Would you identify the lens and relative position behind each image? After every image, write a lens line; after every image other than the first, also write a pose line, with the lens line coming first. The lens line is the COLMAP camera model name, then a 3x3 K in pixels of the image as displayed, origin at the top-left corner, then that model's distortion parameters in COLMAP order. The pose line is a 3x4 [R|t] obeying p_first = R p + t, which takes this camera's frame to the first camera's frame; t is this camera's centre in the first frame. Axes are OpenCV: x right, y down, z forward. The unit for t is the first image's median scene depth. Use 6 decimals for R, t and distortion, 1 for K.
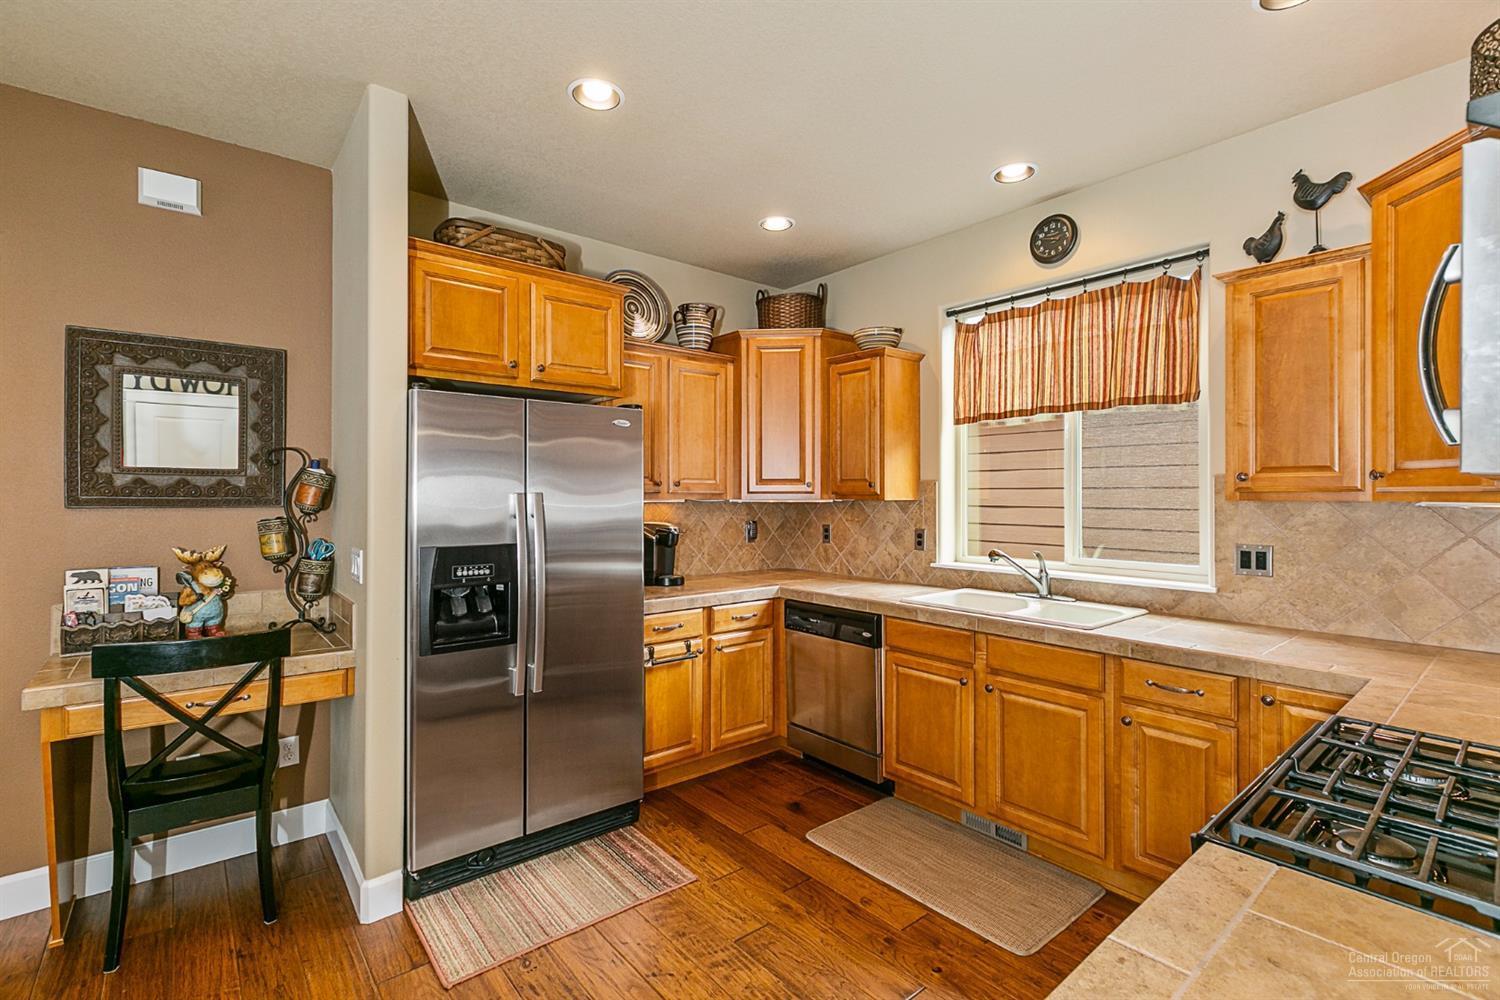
lens RADIAL K [[679.6, 0, 742.5], [0, 679.6, 493.5], [0, 0, 1]] dist [0.005553, -0.000667]
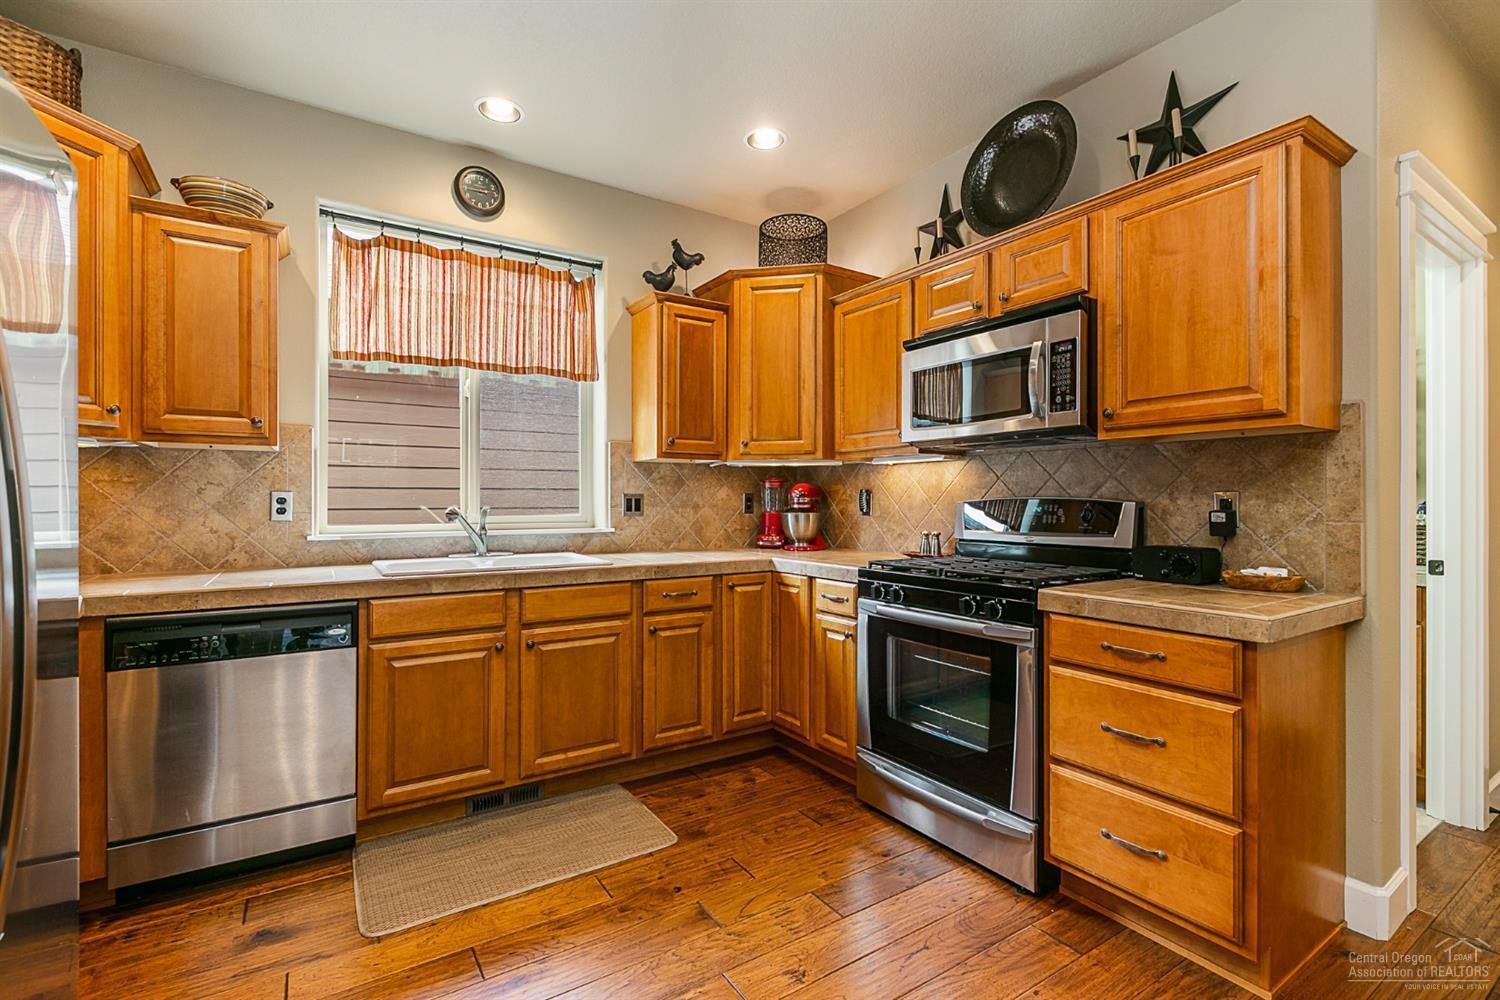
lens RADIAL K [[679.6, 0, 744.9], [0, 679.6, 494.8], [0, 0, 1]] dist [0.005553, -0.000667]
pose [[0.114260, 0.004286, 0.993442, -0.579362], [-0.004465, 0.999983, -0.003801, 0.081059], [-0.993441, -0.004001, 0.114277, 0.616582]]
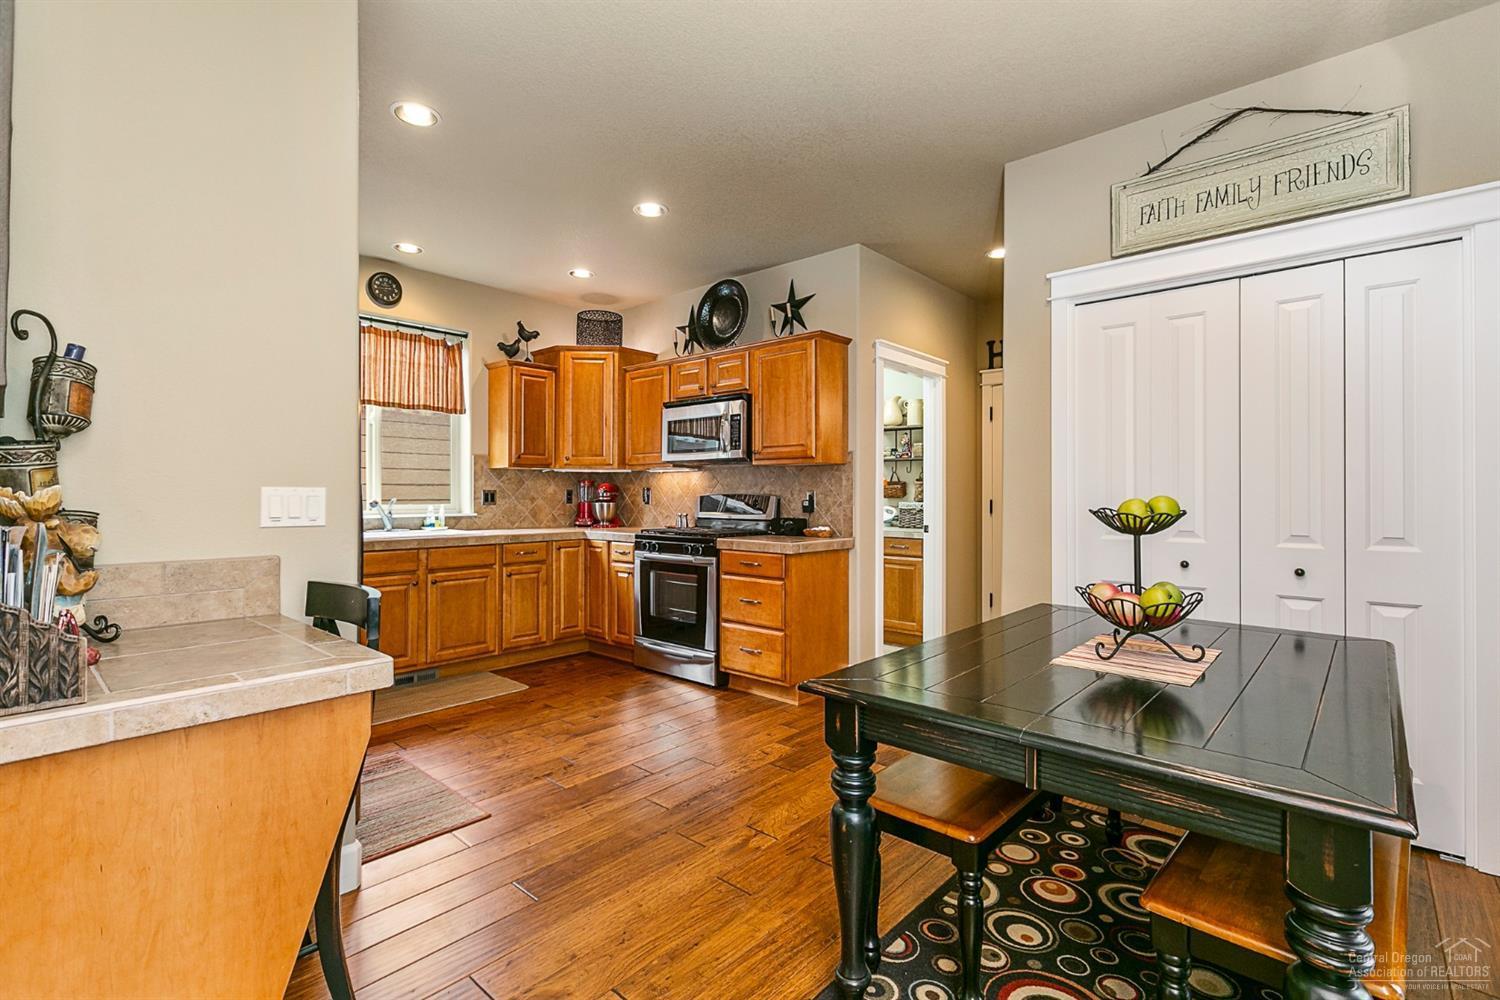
lens RADIAL K [[679.6, 0, 746.7], [0, 679.6, 493.8], [0, 0, 1]] dist [0.005553, -0.000667]
pose [[-0.152656, -0.005540, 0.988264, -1.372112], [-0.007309, 0.999963, 0.004476, 0.071743], [-0.988252, -0.006540, -0.152691, 0.545916]]
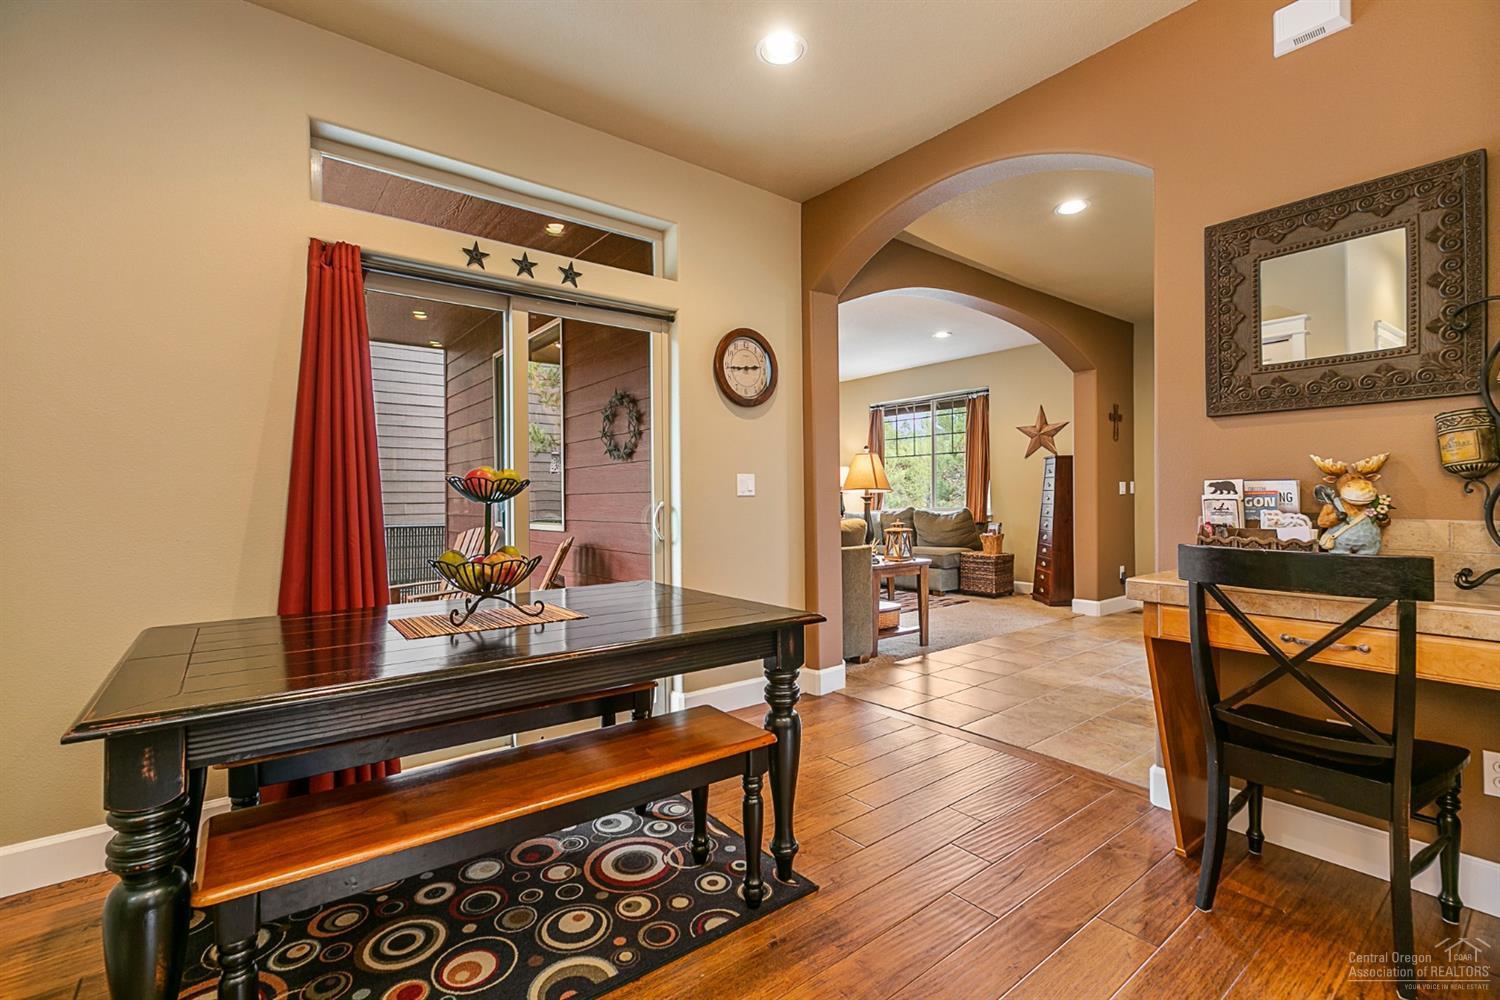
lens RADIAL K [[679.6, 0, 754.5], [0, 679.6, 497.7], [0, 0, 1]] dist [0.005553, -0.000667]
pose [[-0.014750, -0.006613, -0.999869, -0.019847], [0.019611, 0.999784, -0.006902, 0.118811], [0.999699, -0.019711, -0.014617, 0.341029]]
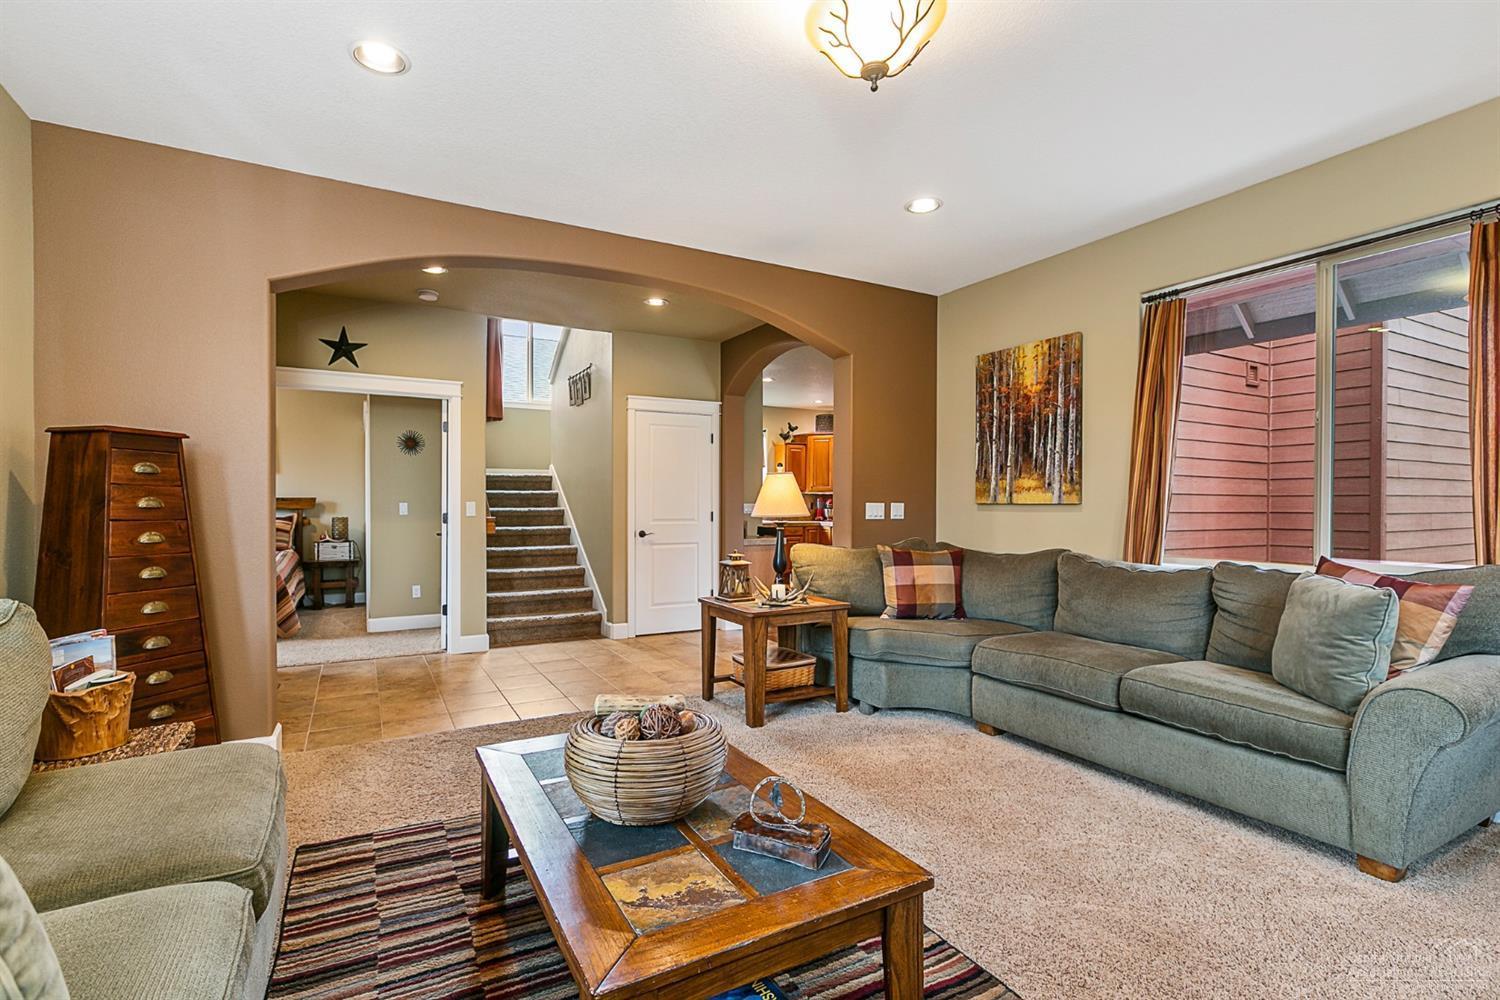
lens RADIAL K [[679.6, 0, 743.4], [0, 679.6, 506.4], [0, 0, 1]] dist [0.005553, -0.000667]
pose [[0.190440, -0.011289, 0.981634, -3.491550], [-0.003761, 0.999918, 0.012229, 0.047006], [-0.981692, -0.006021, 0.190382, 0.378318]]
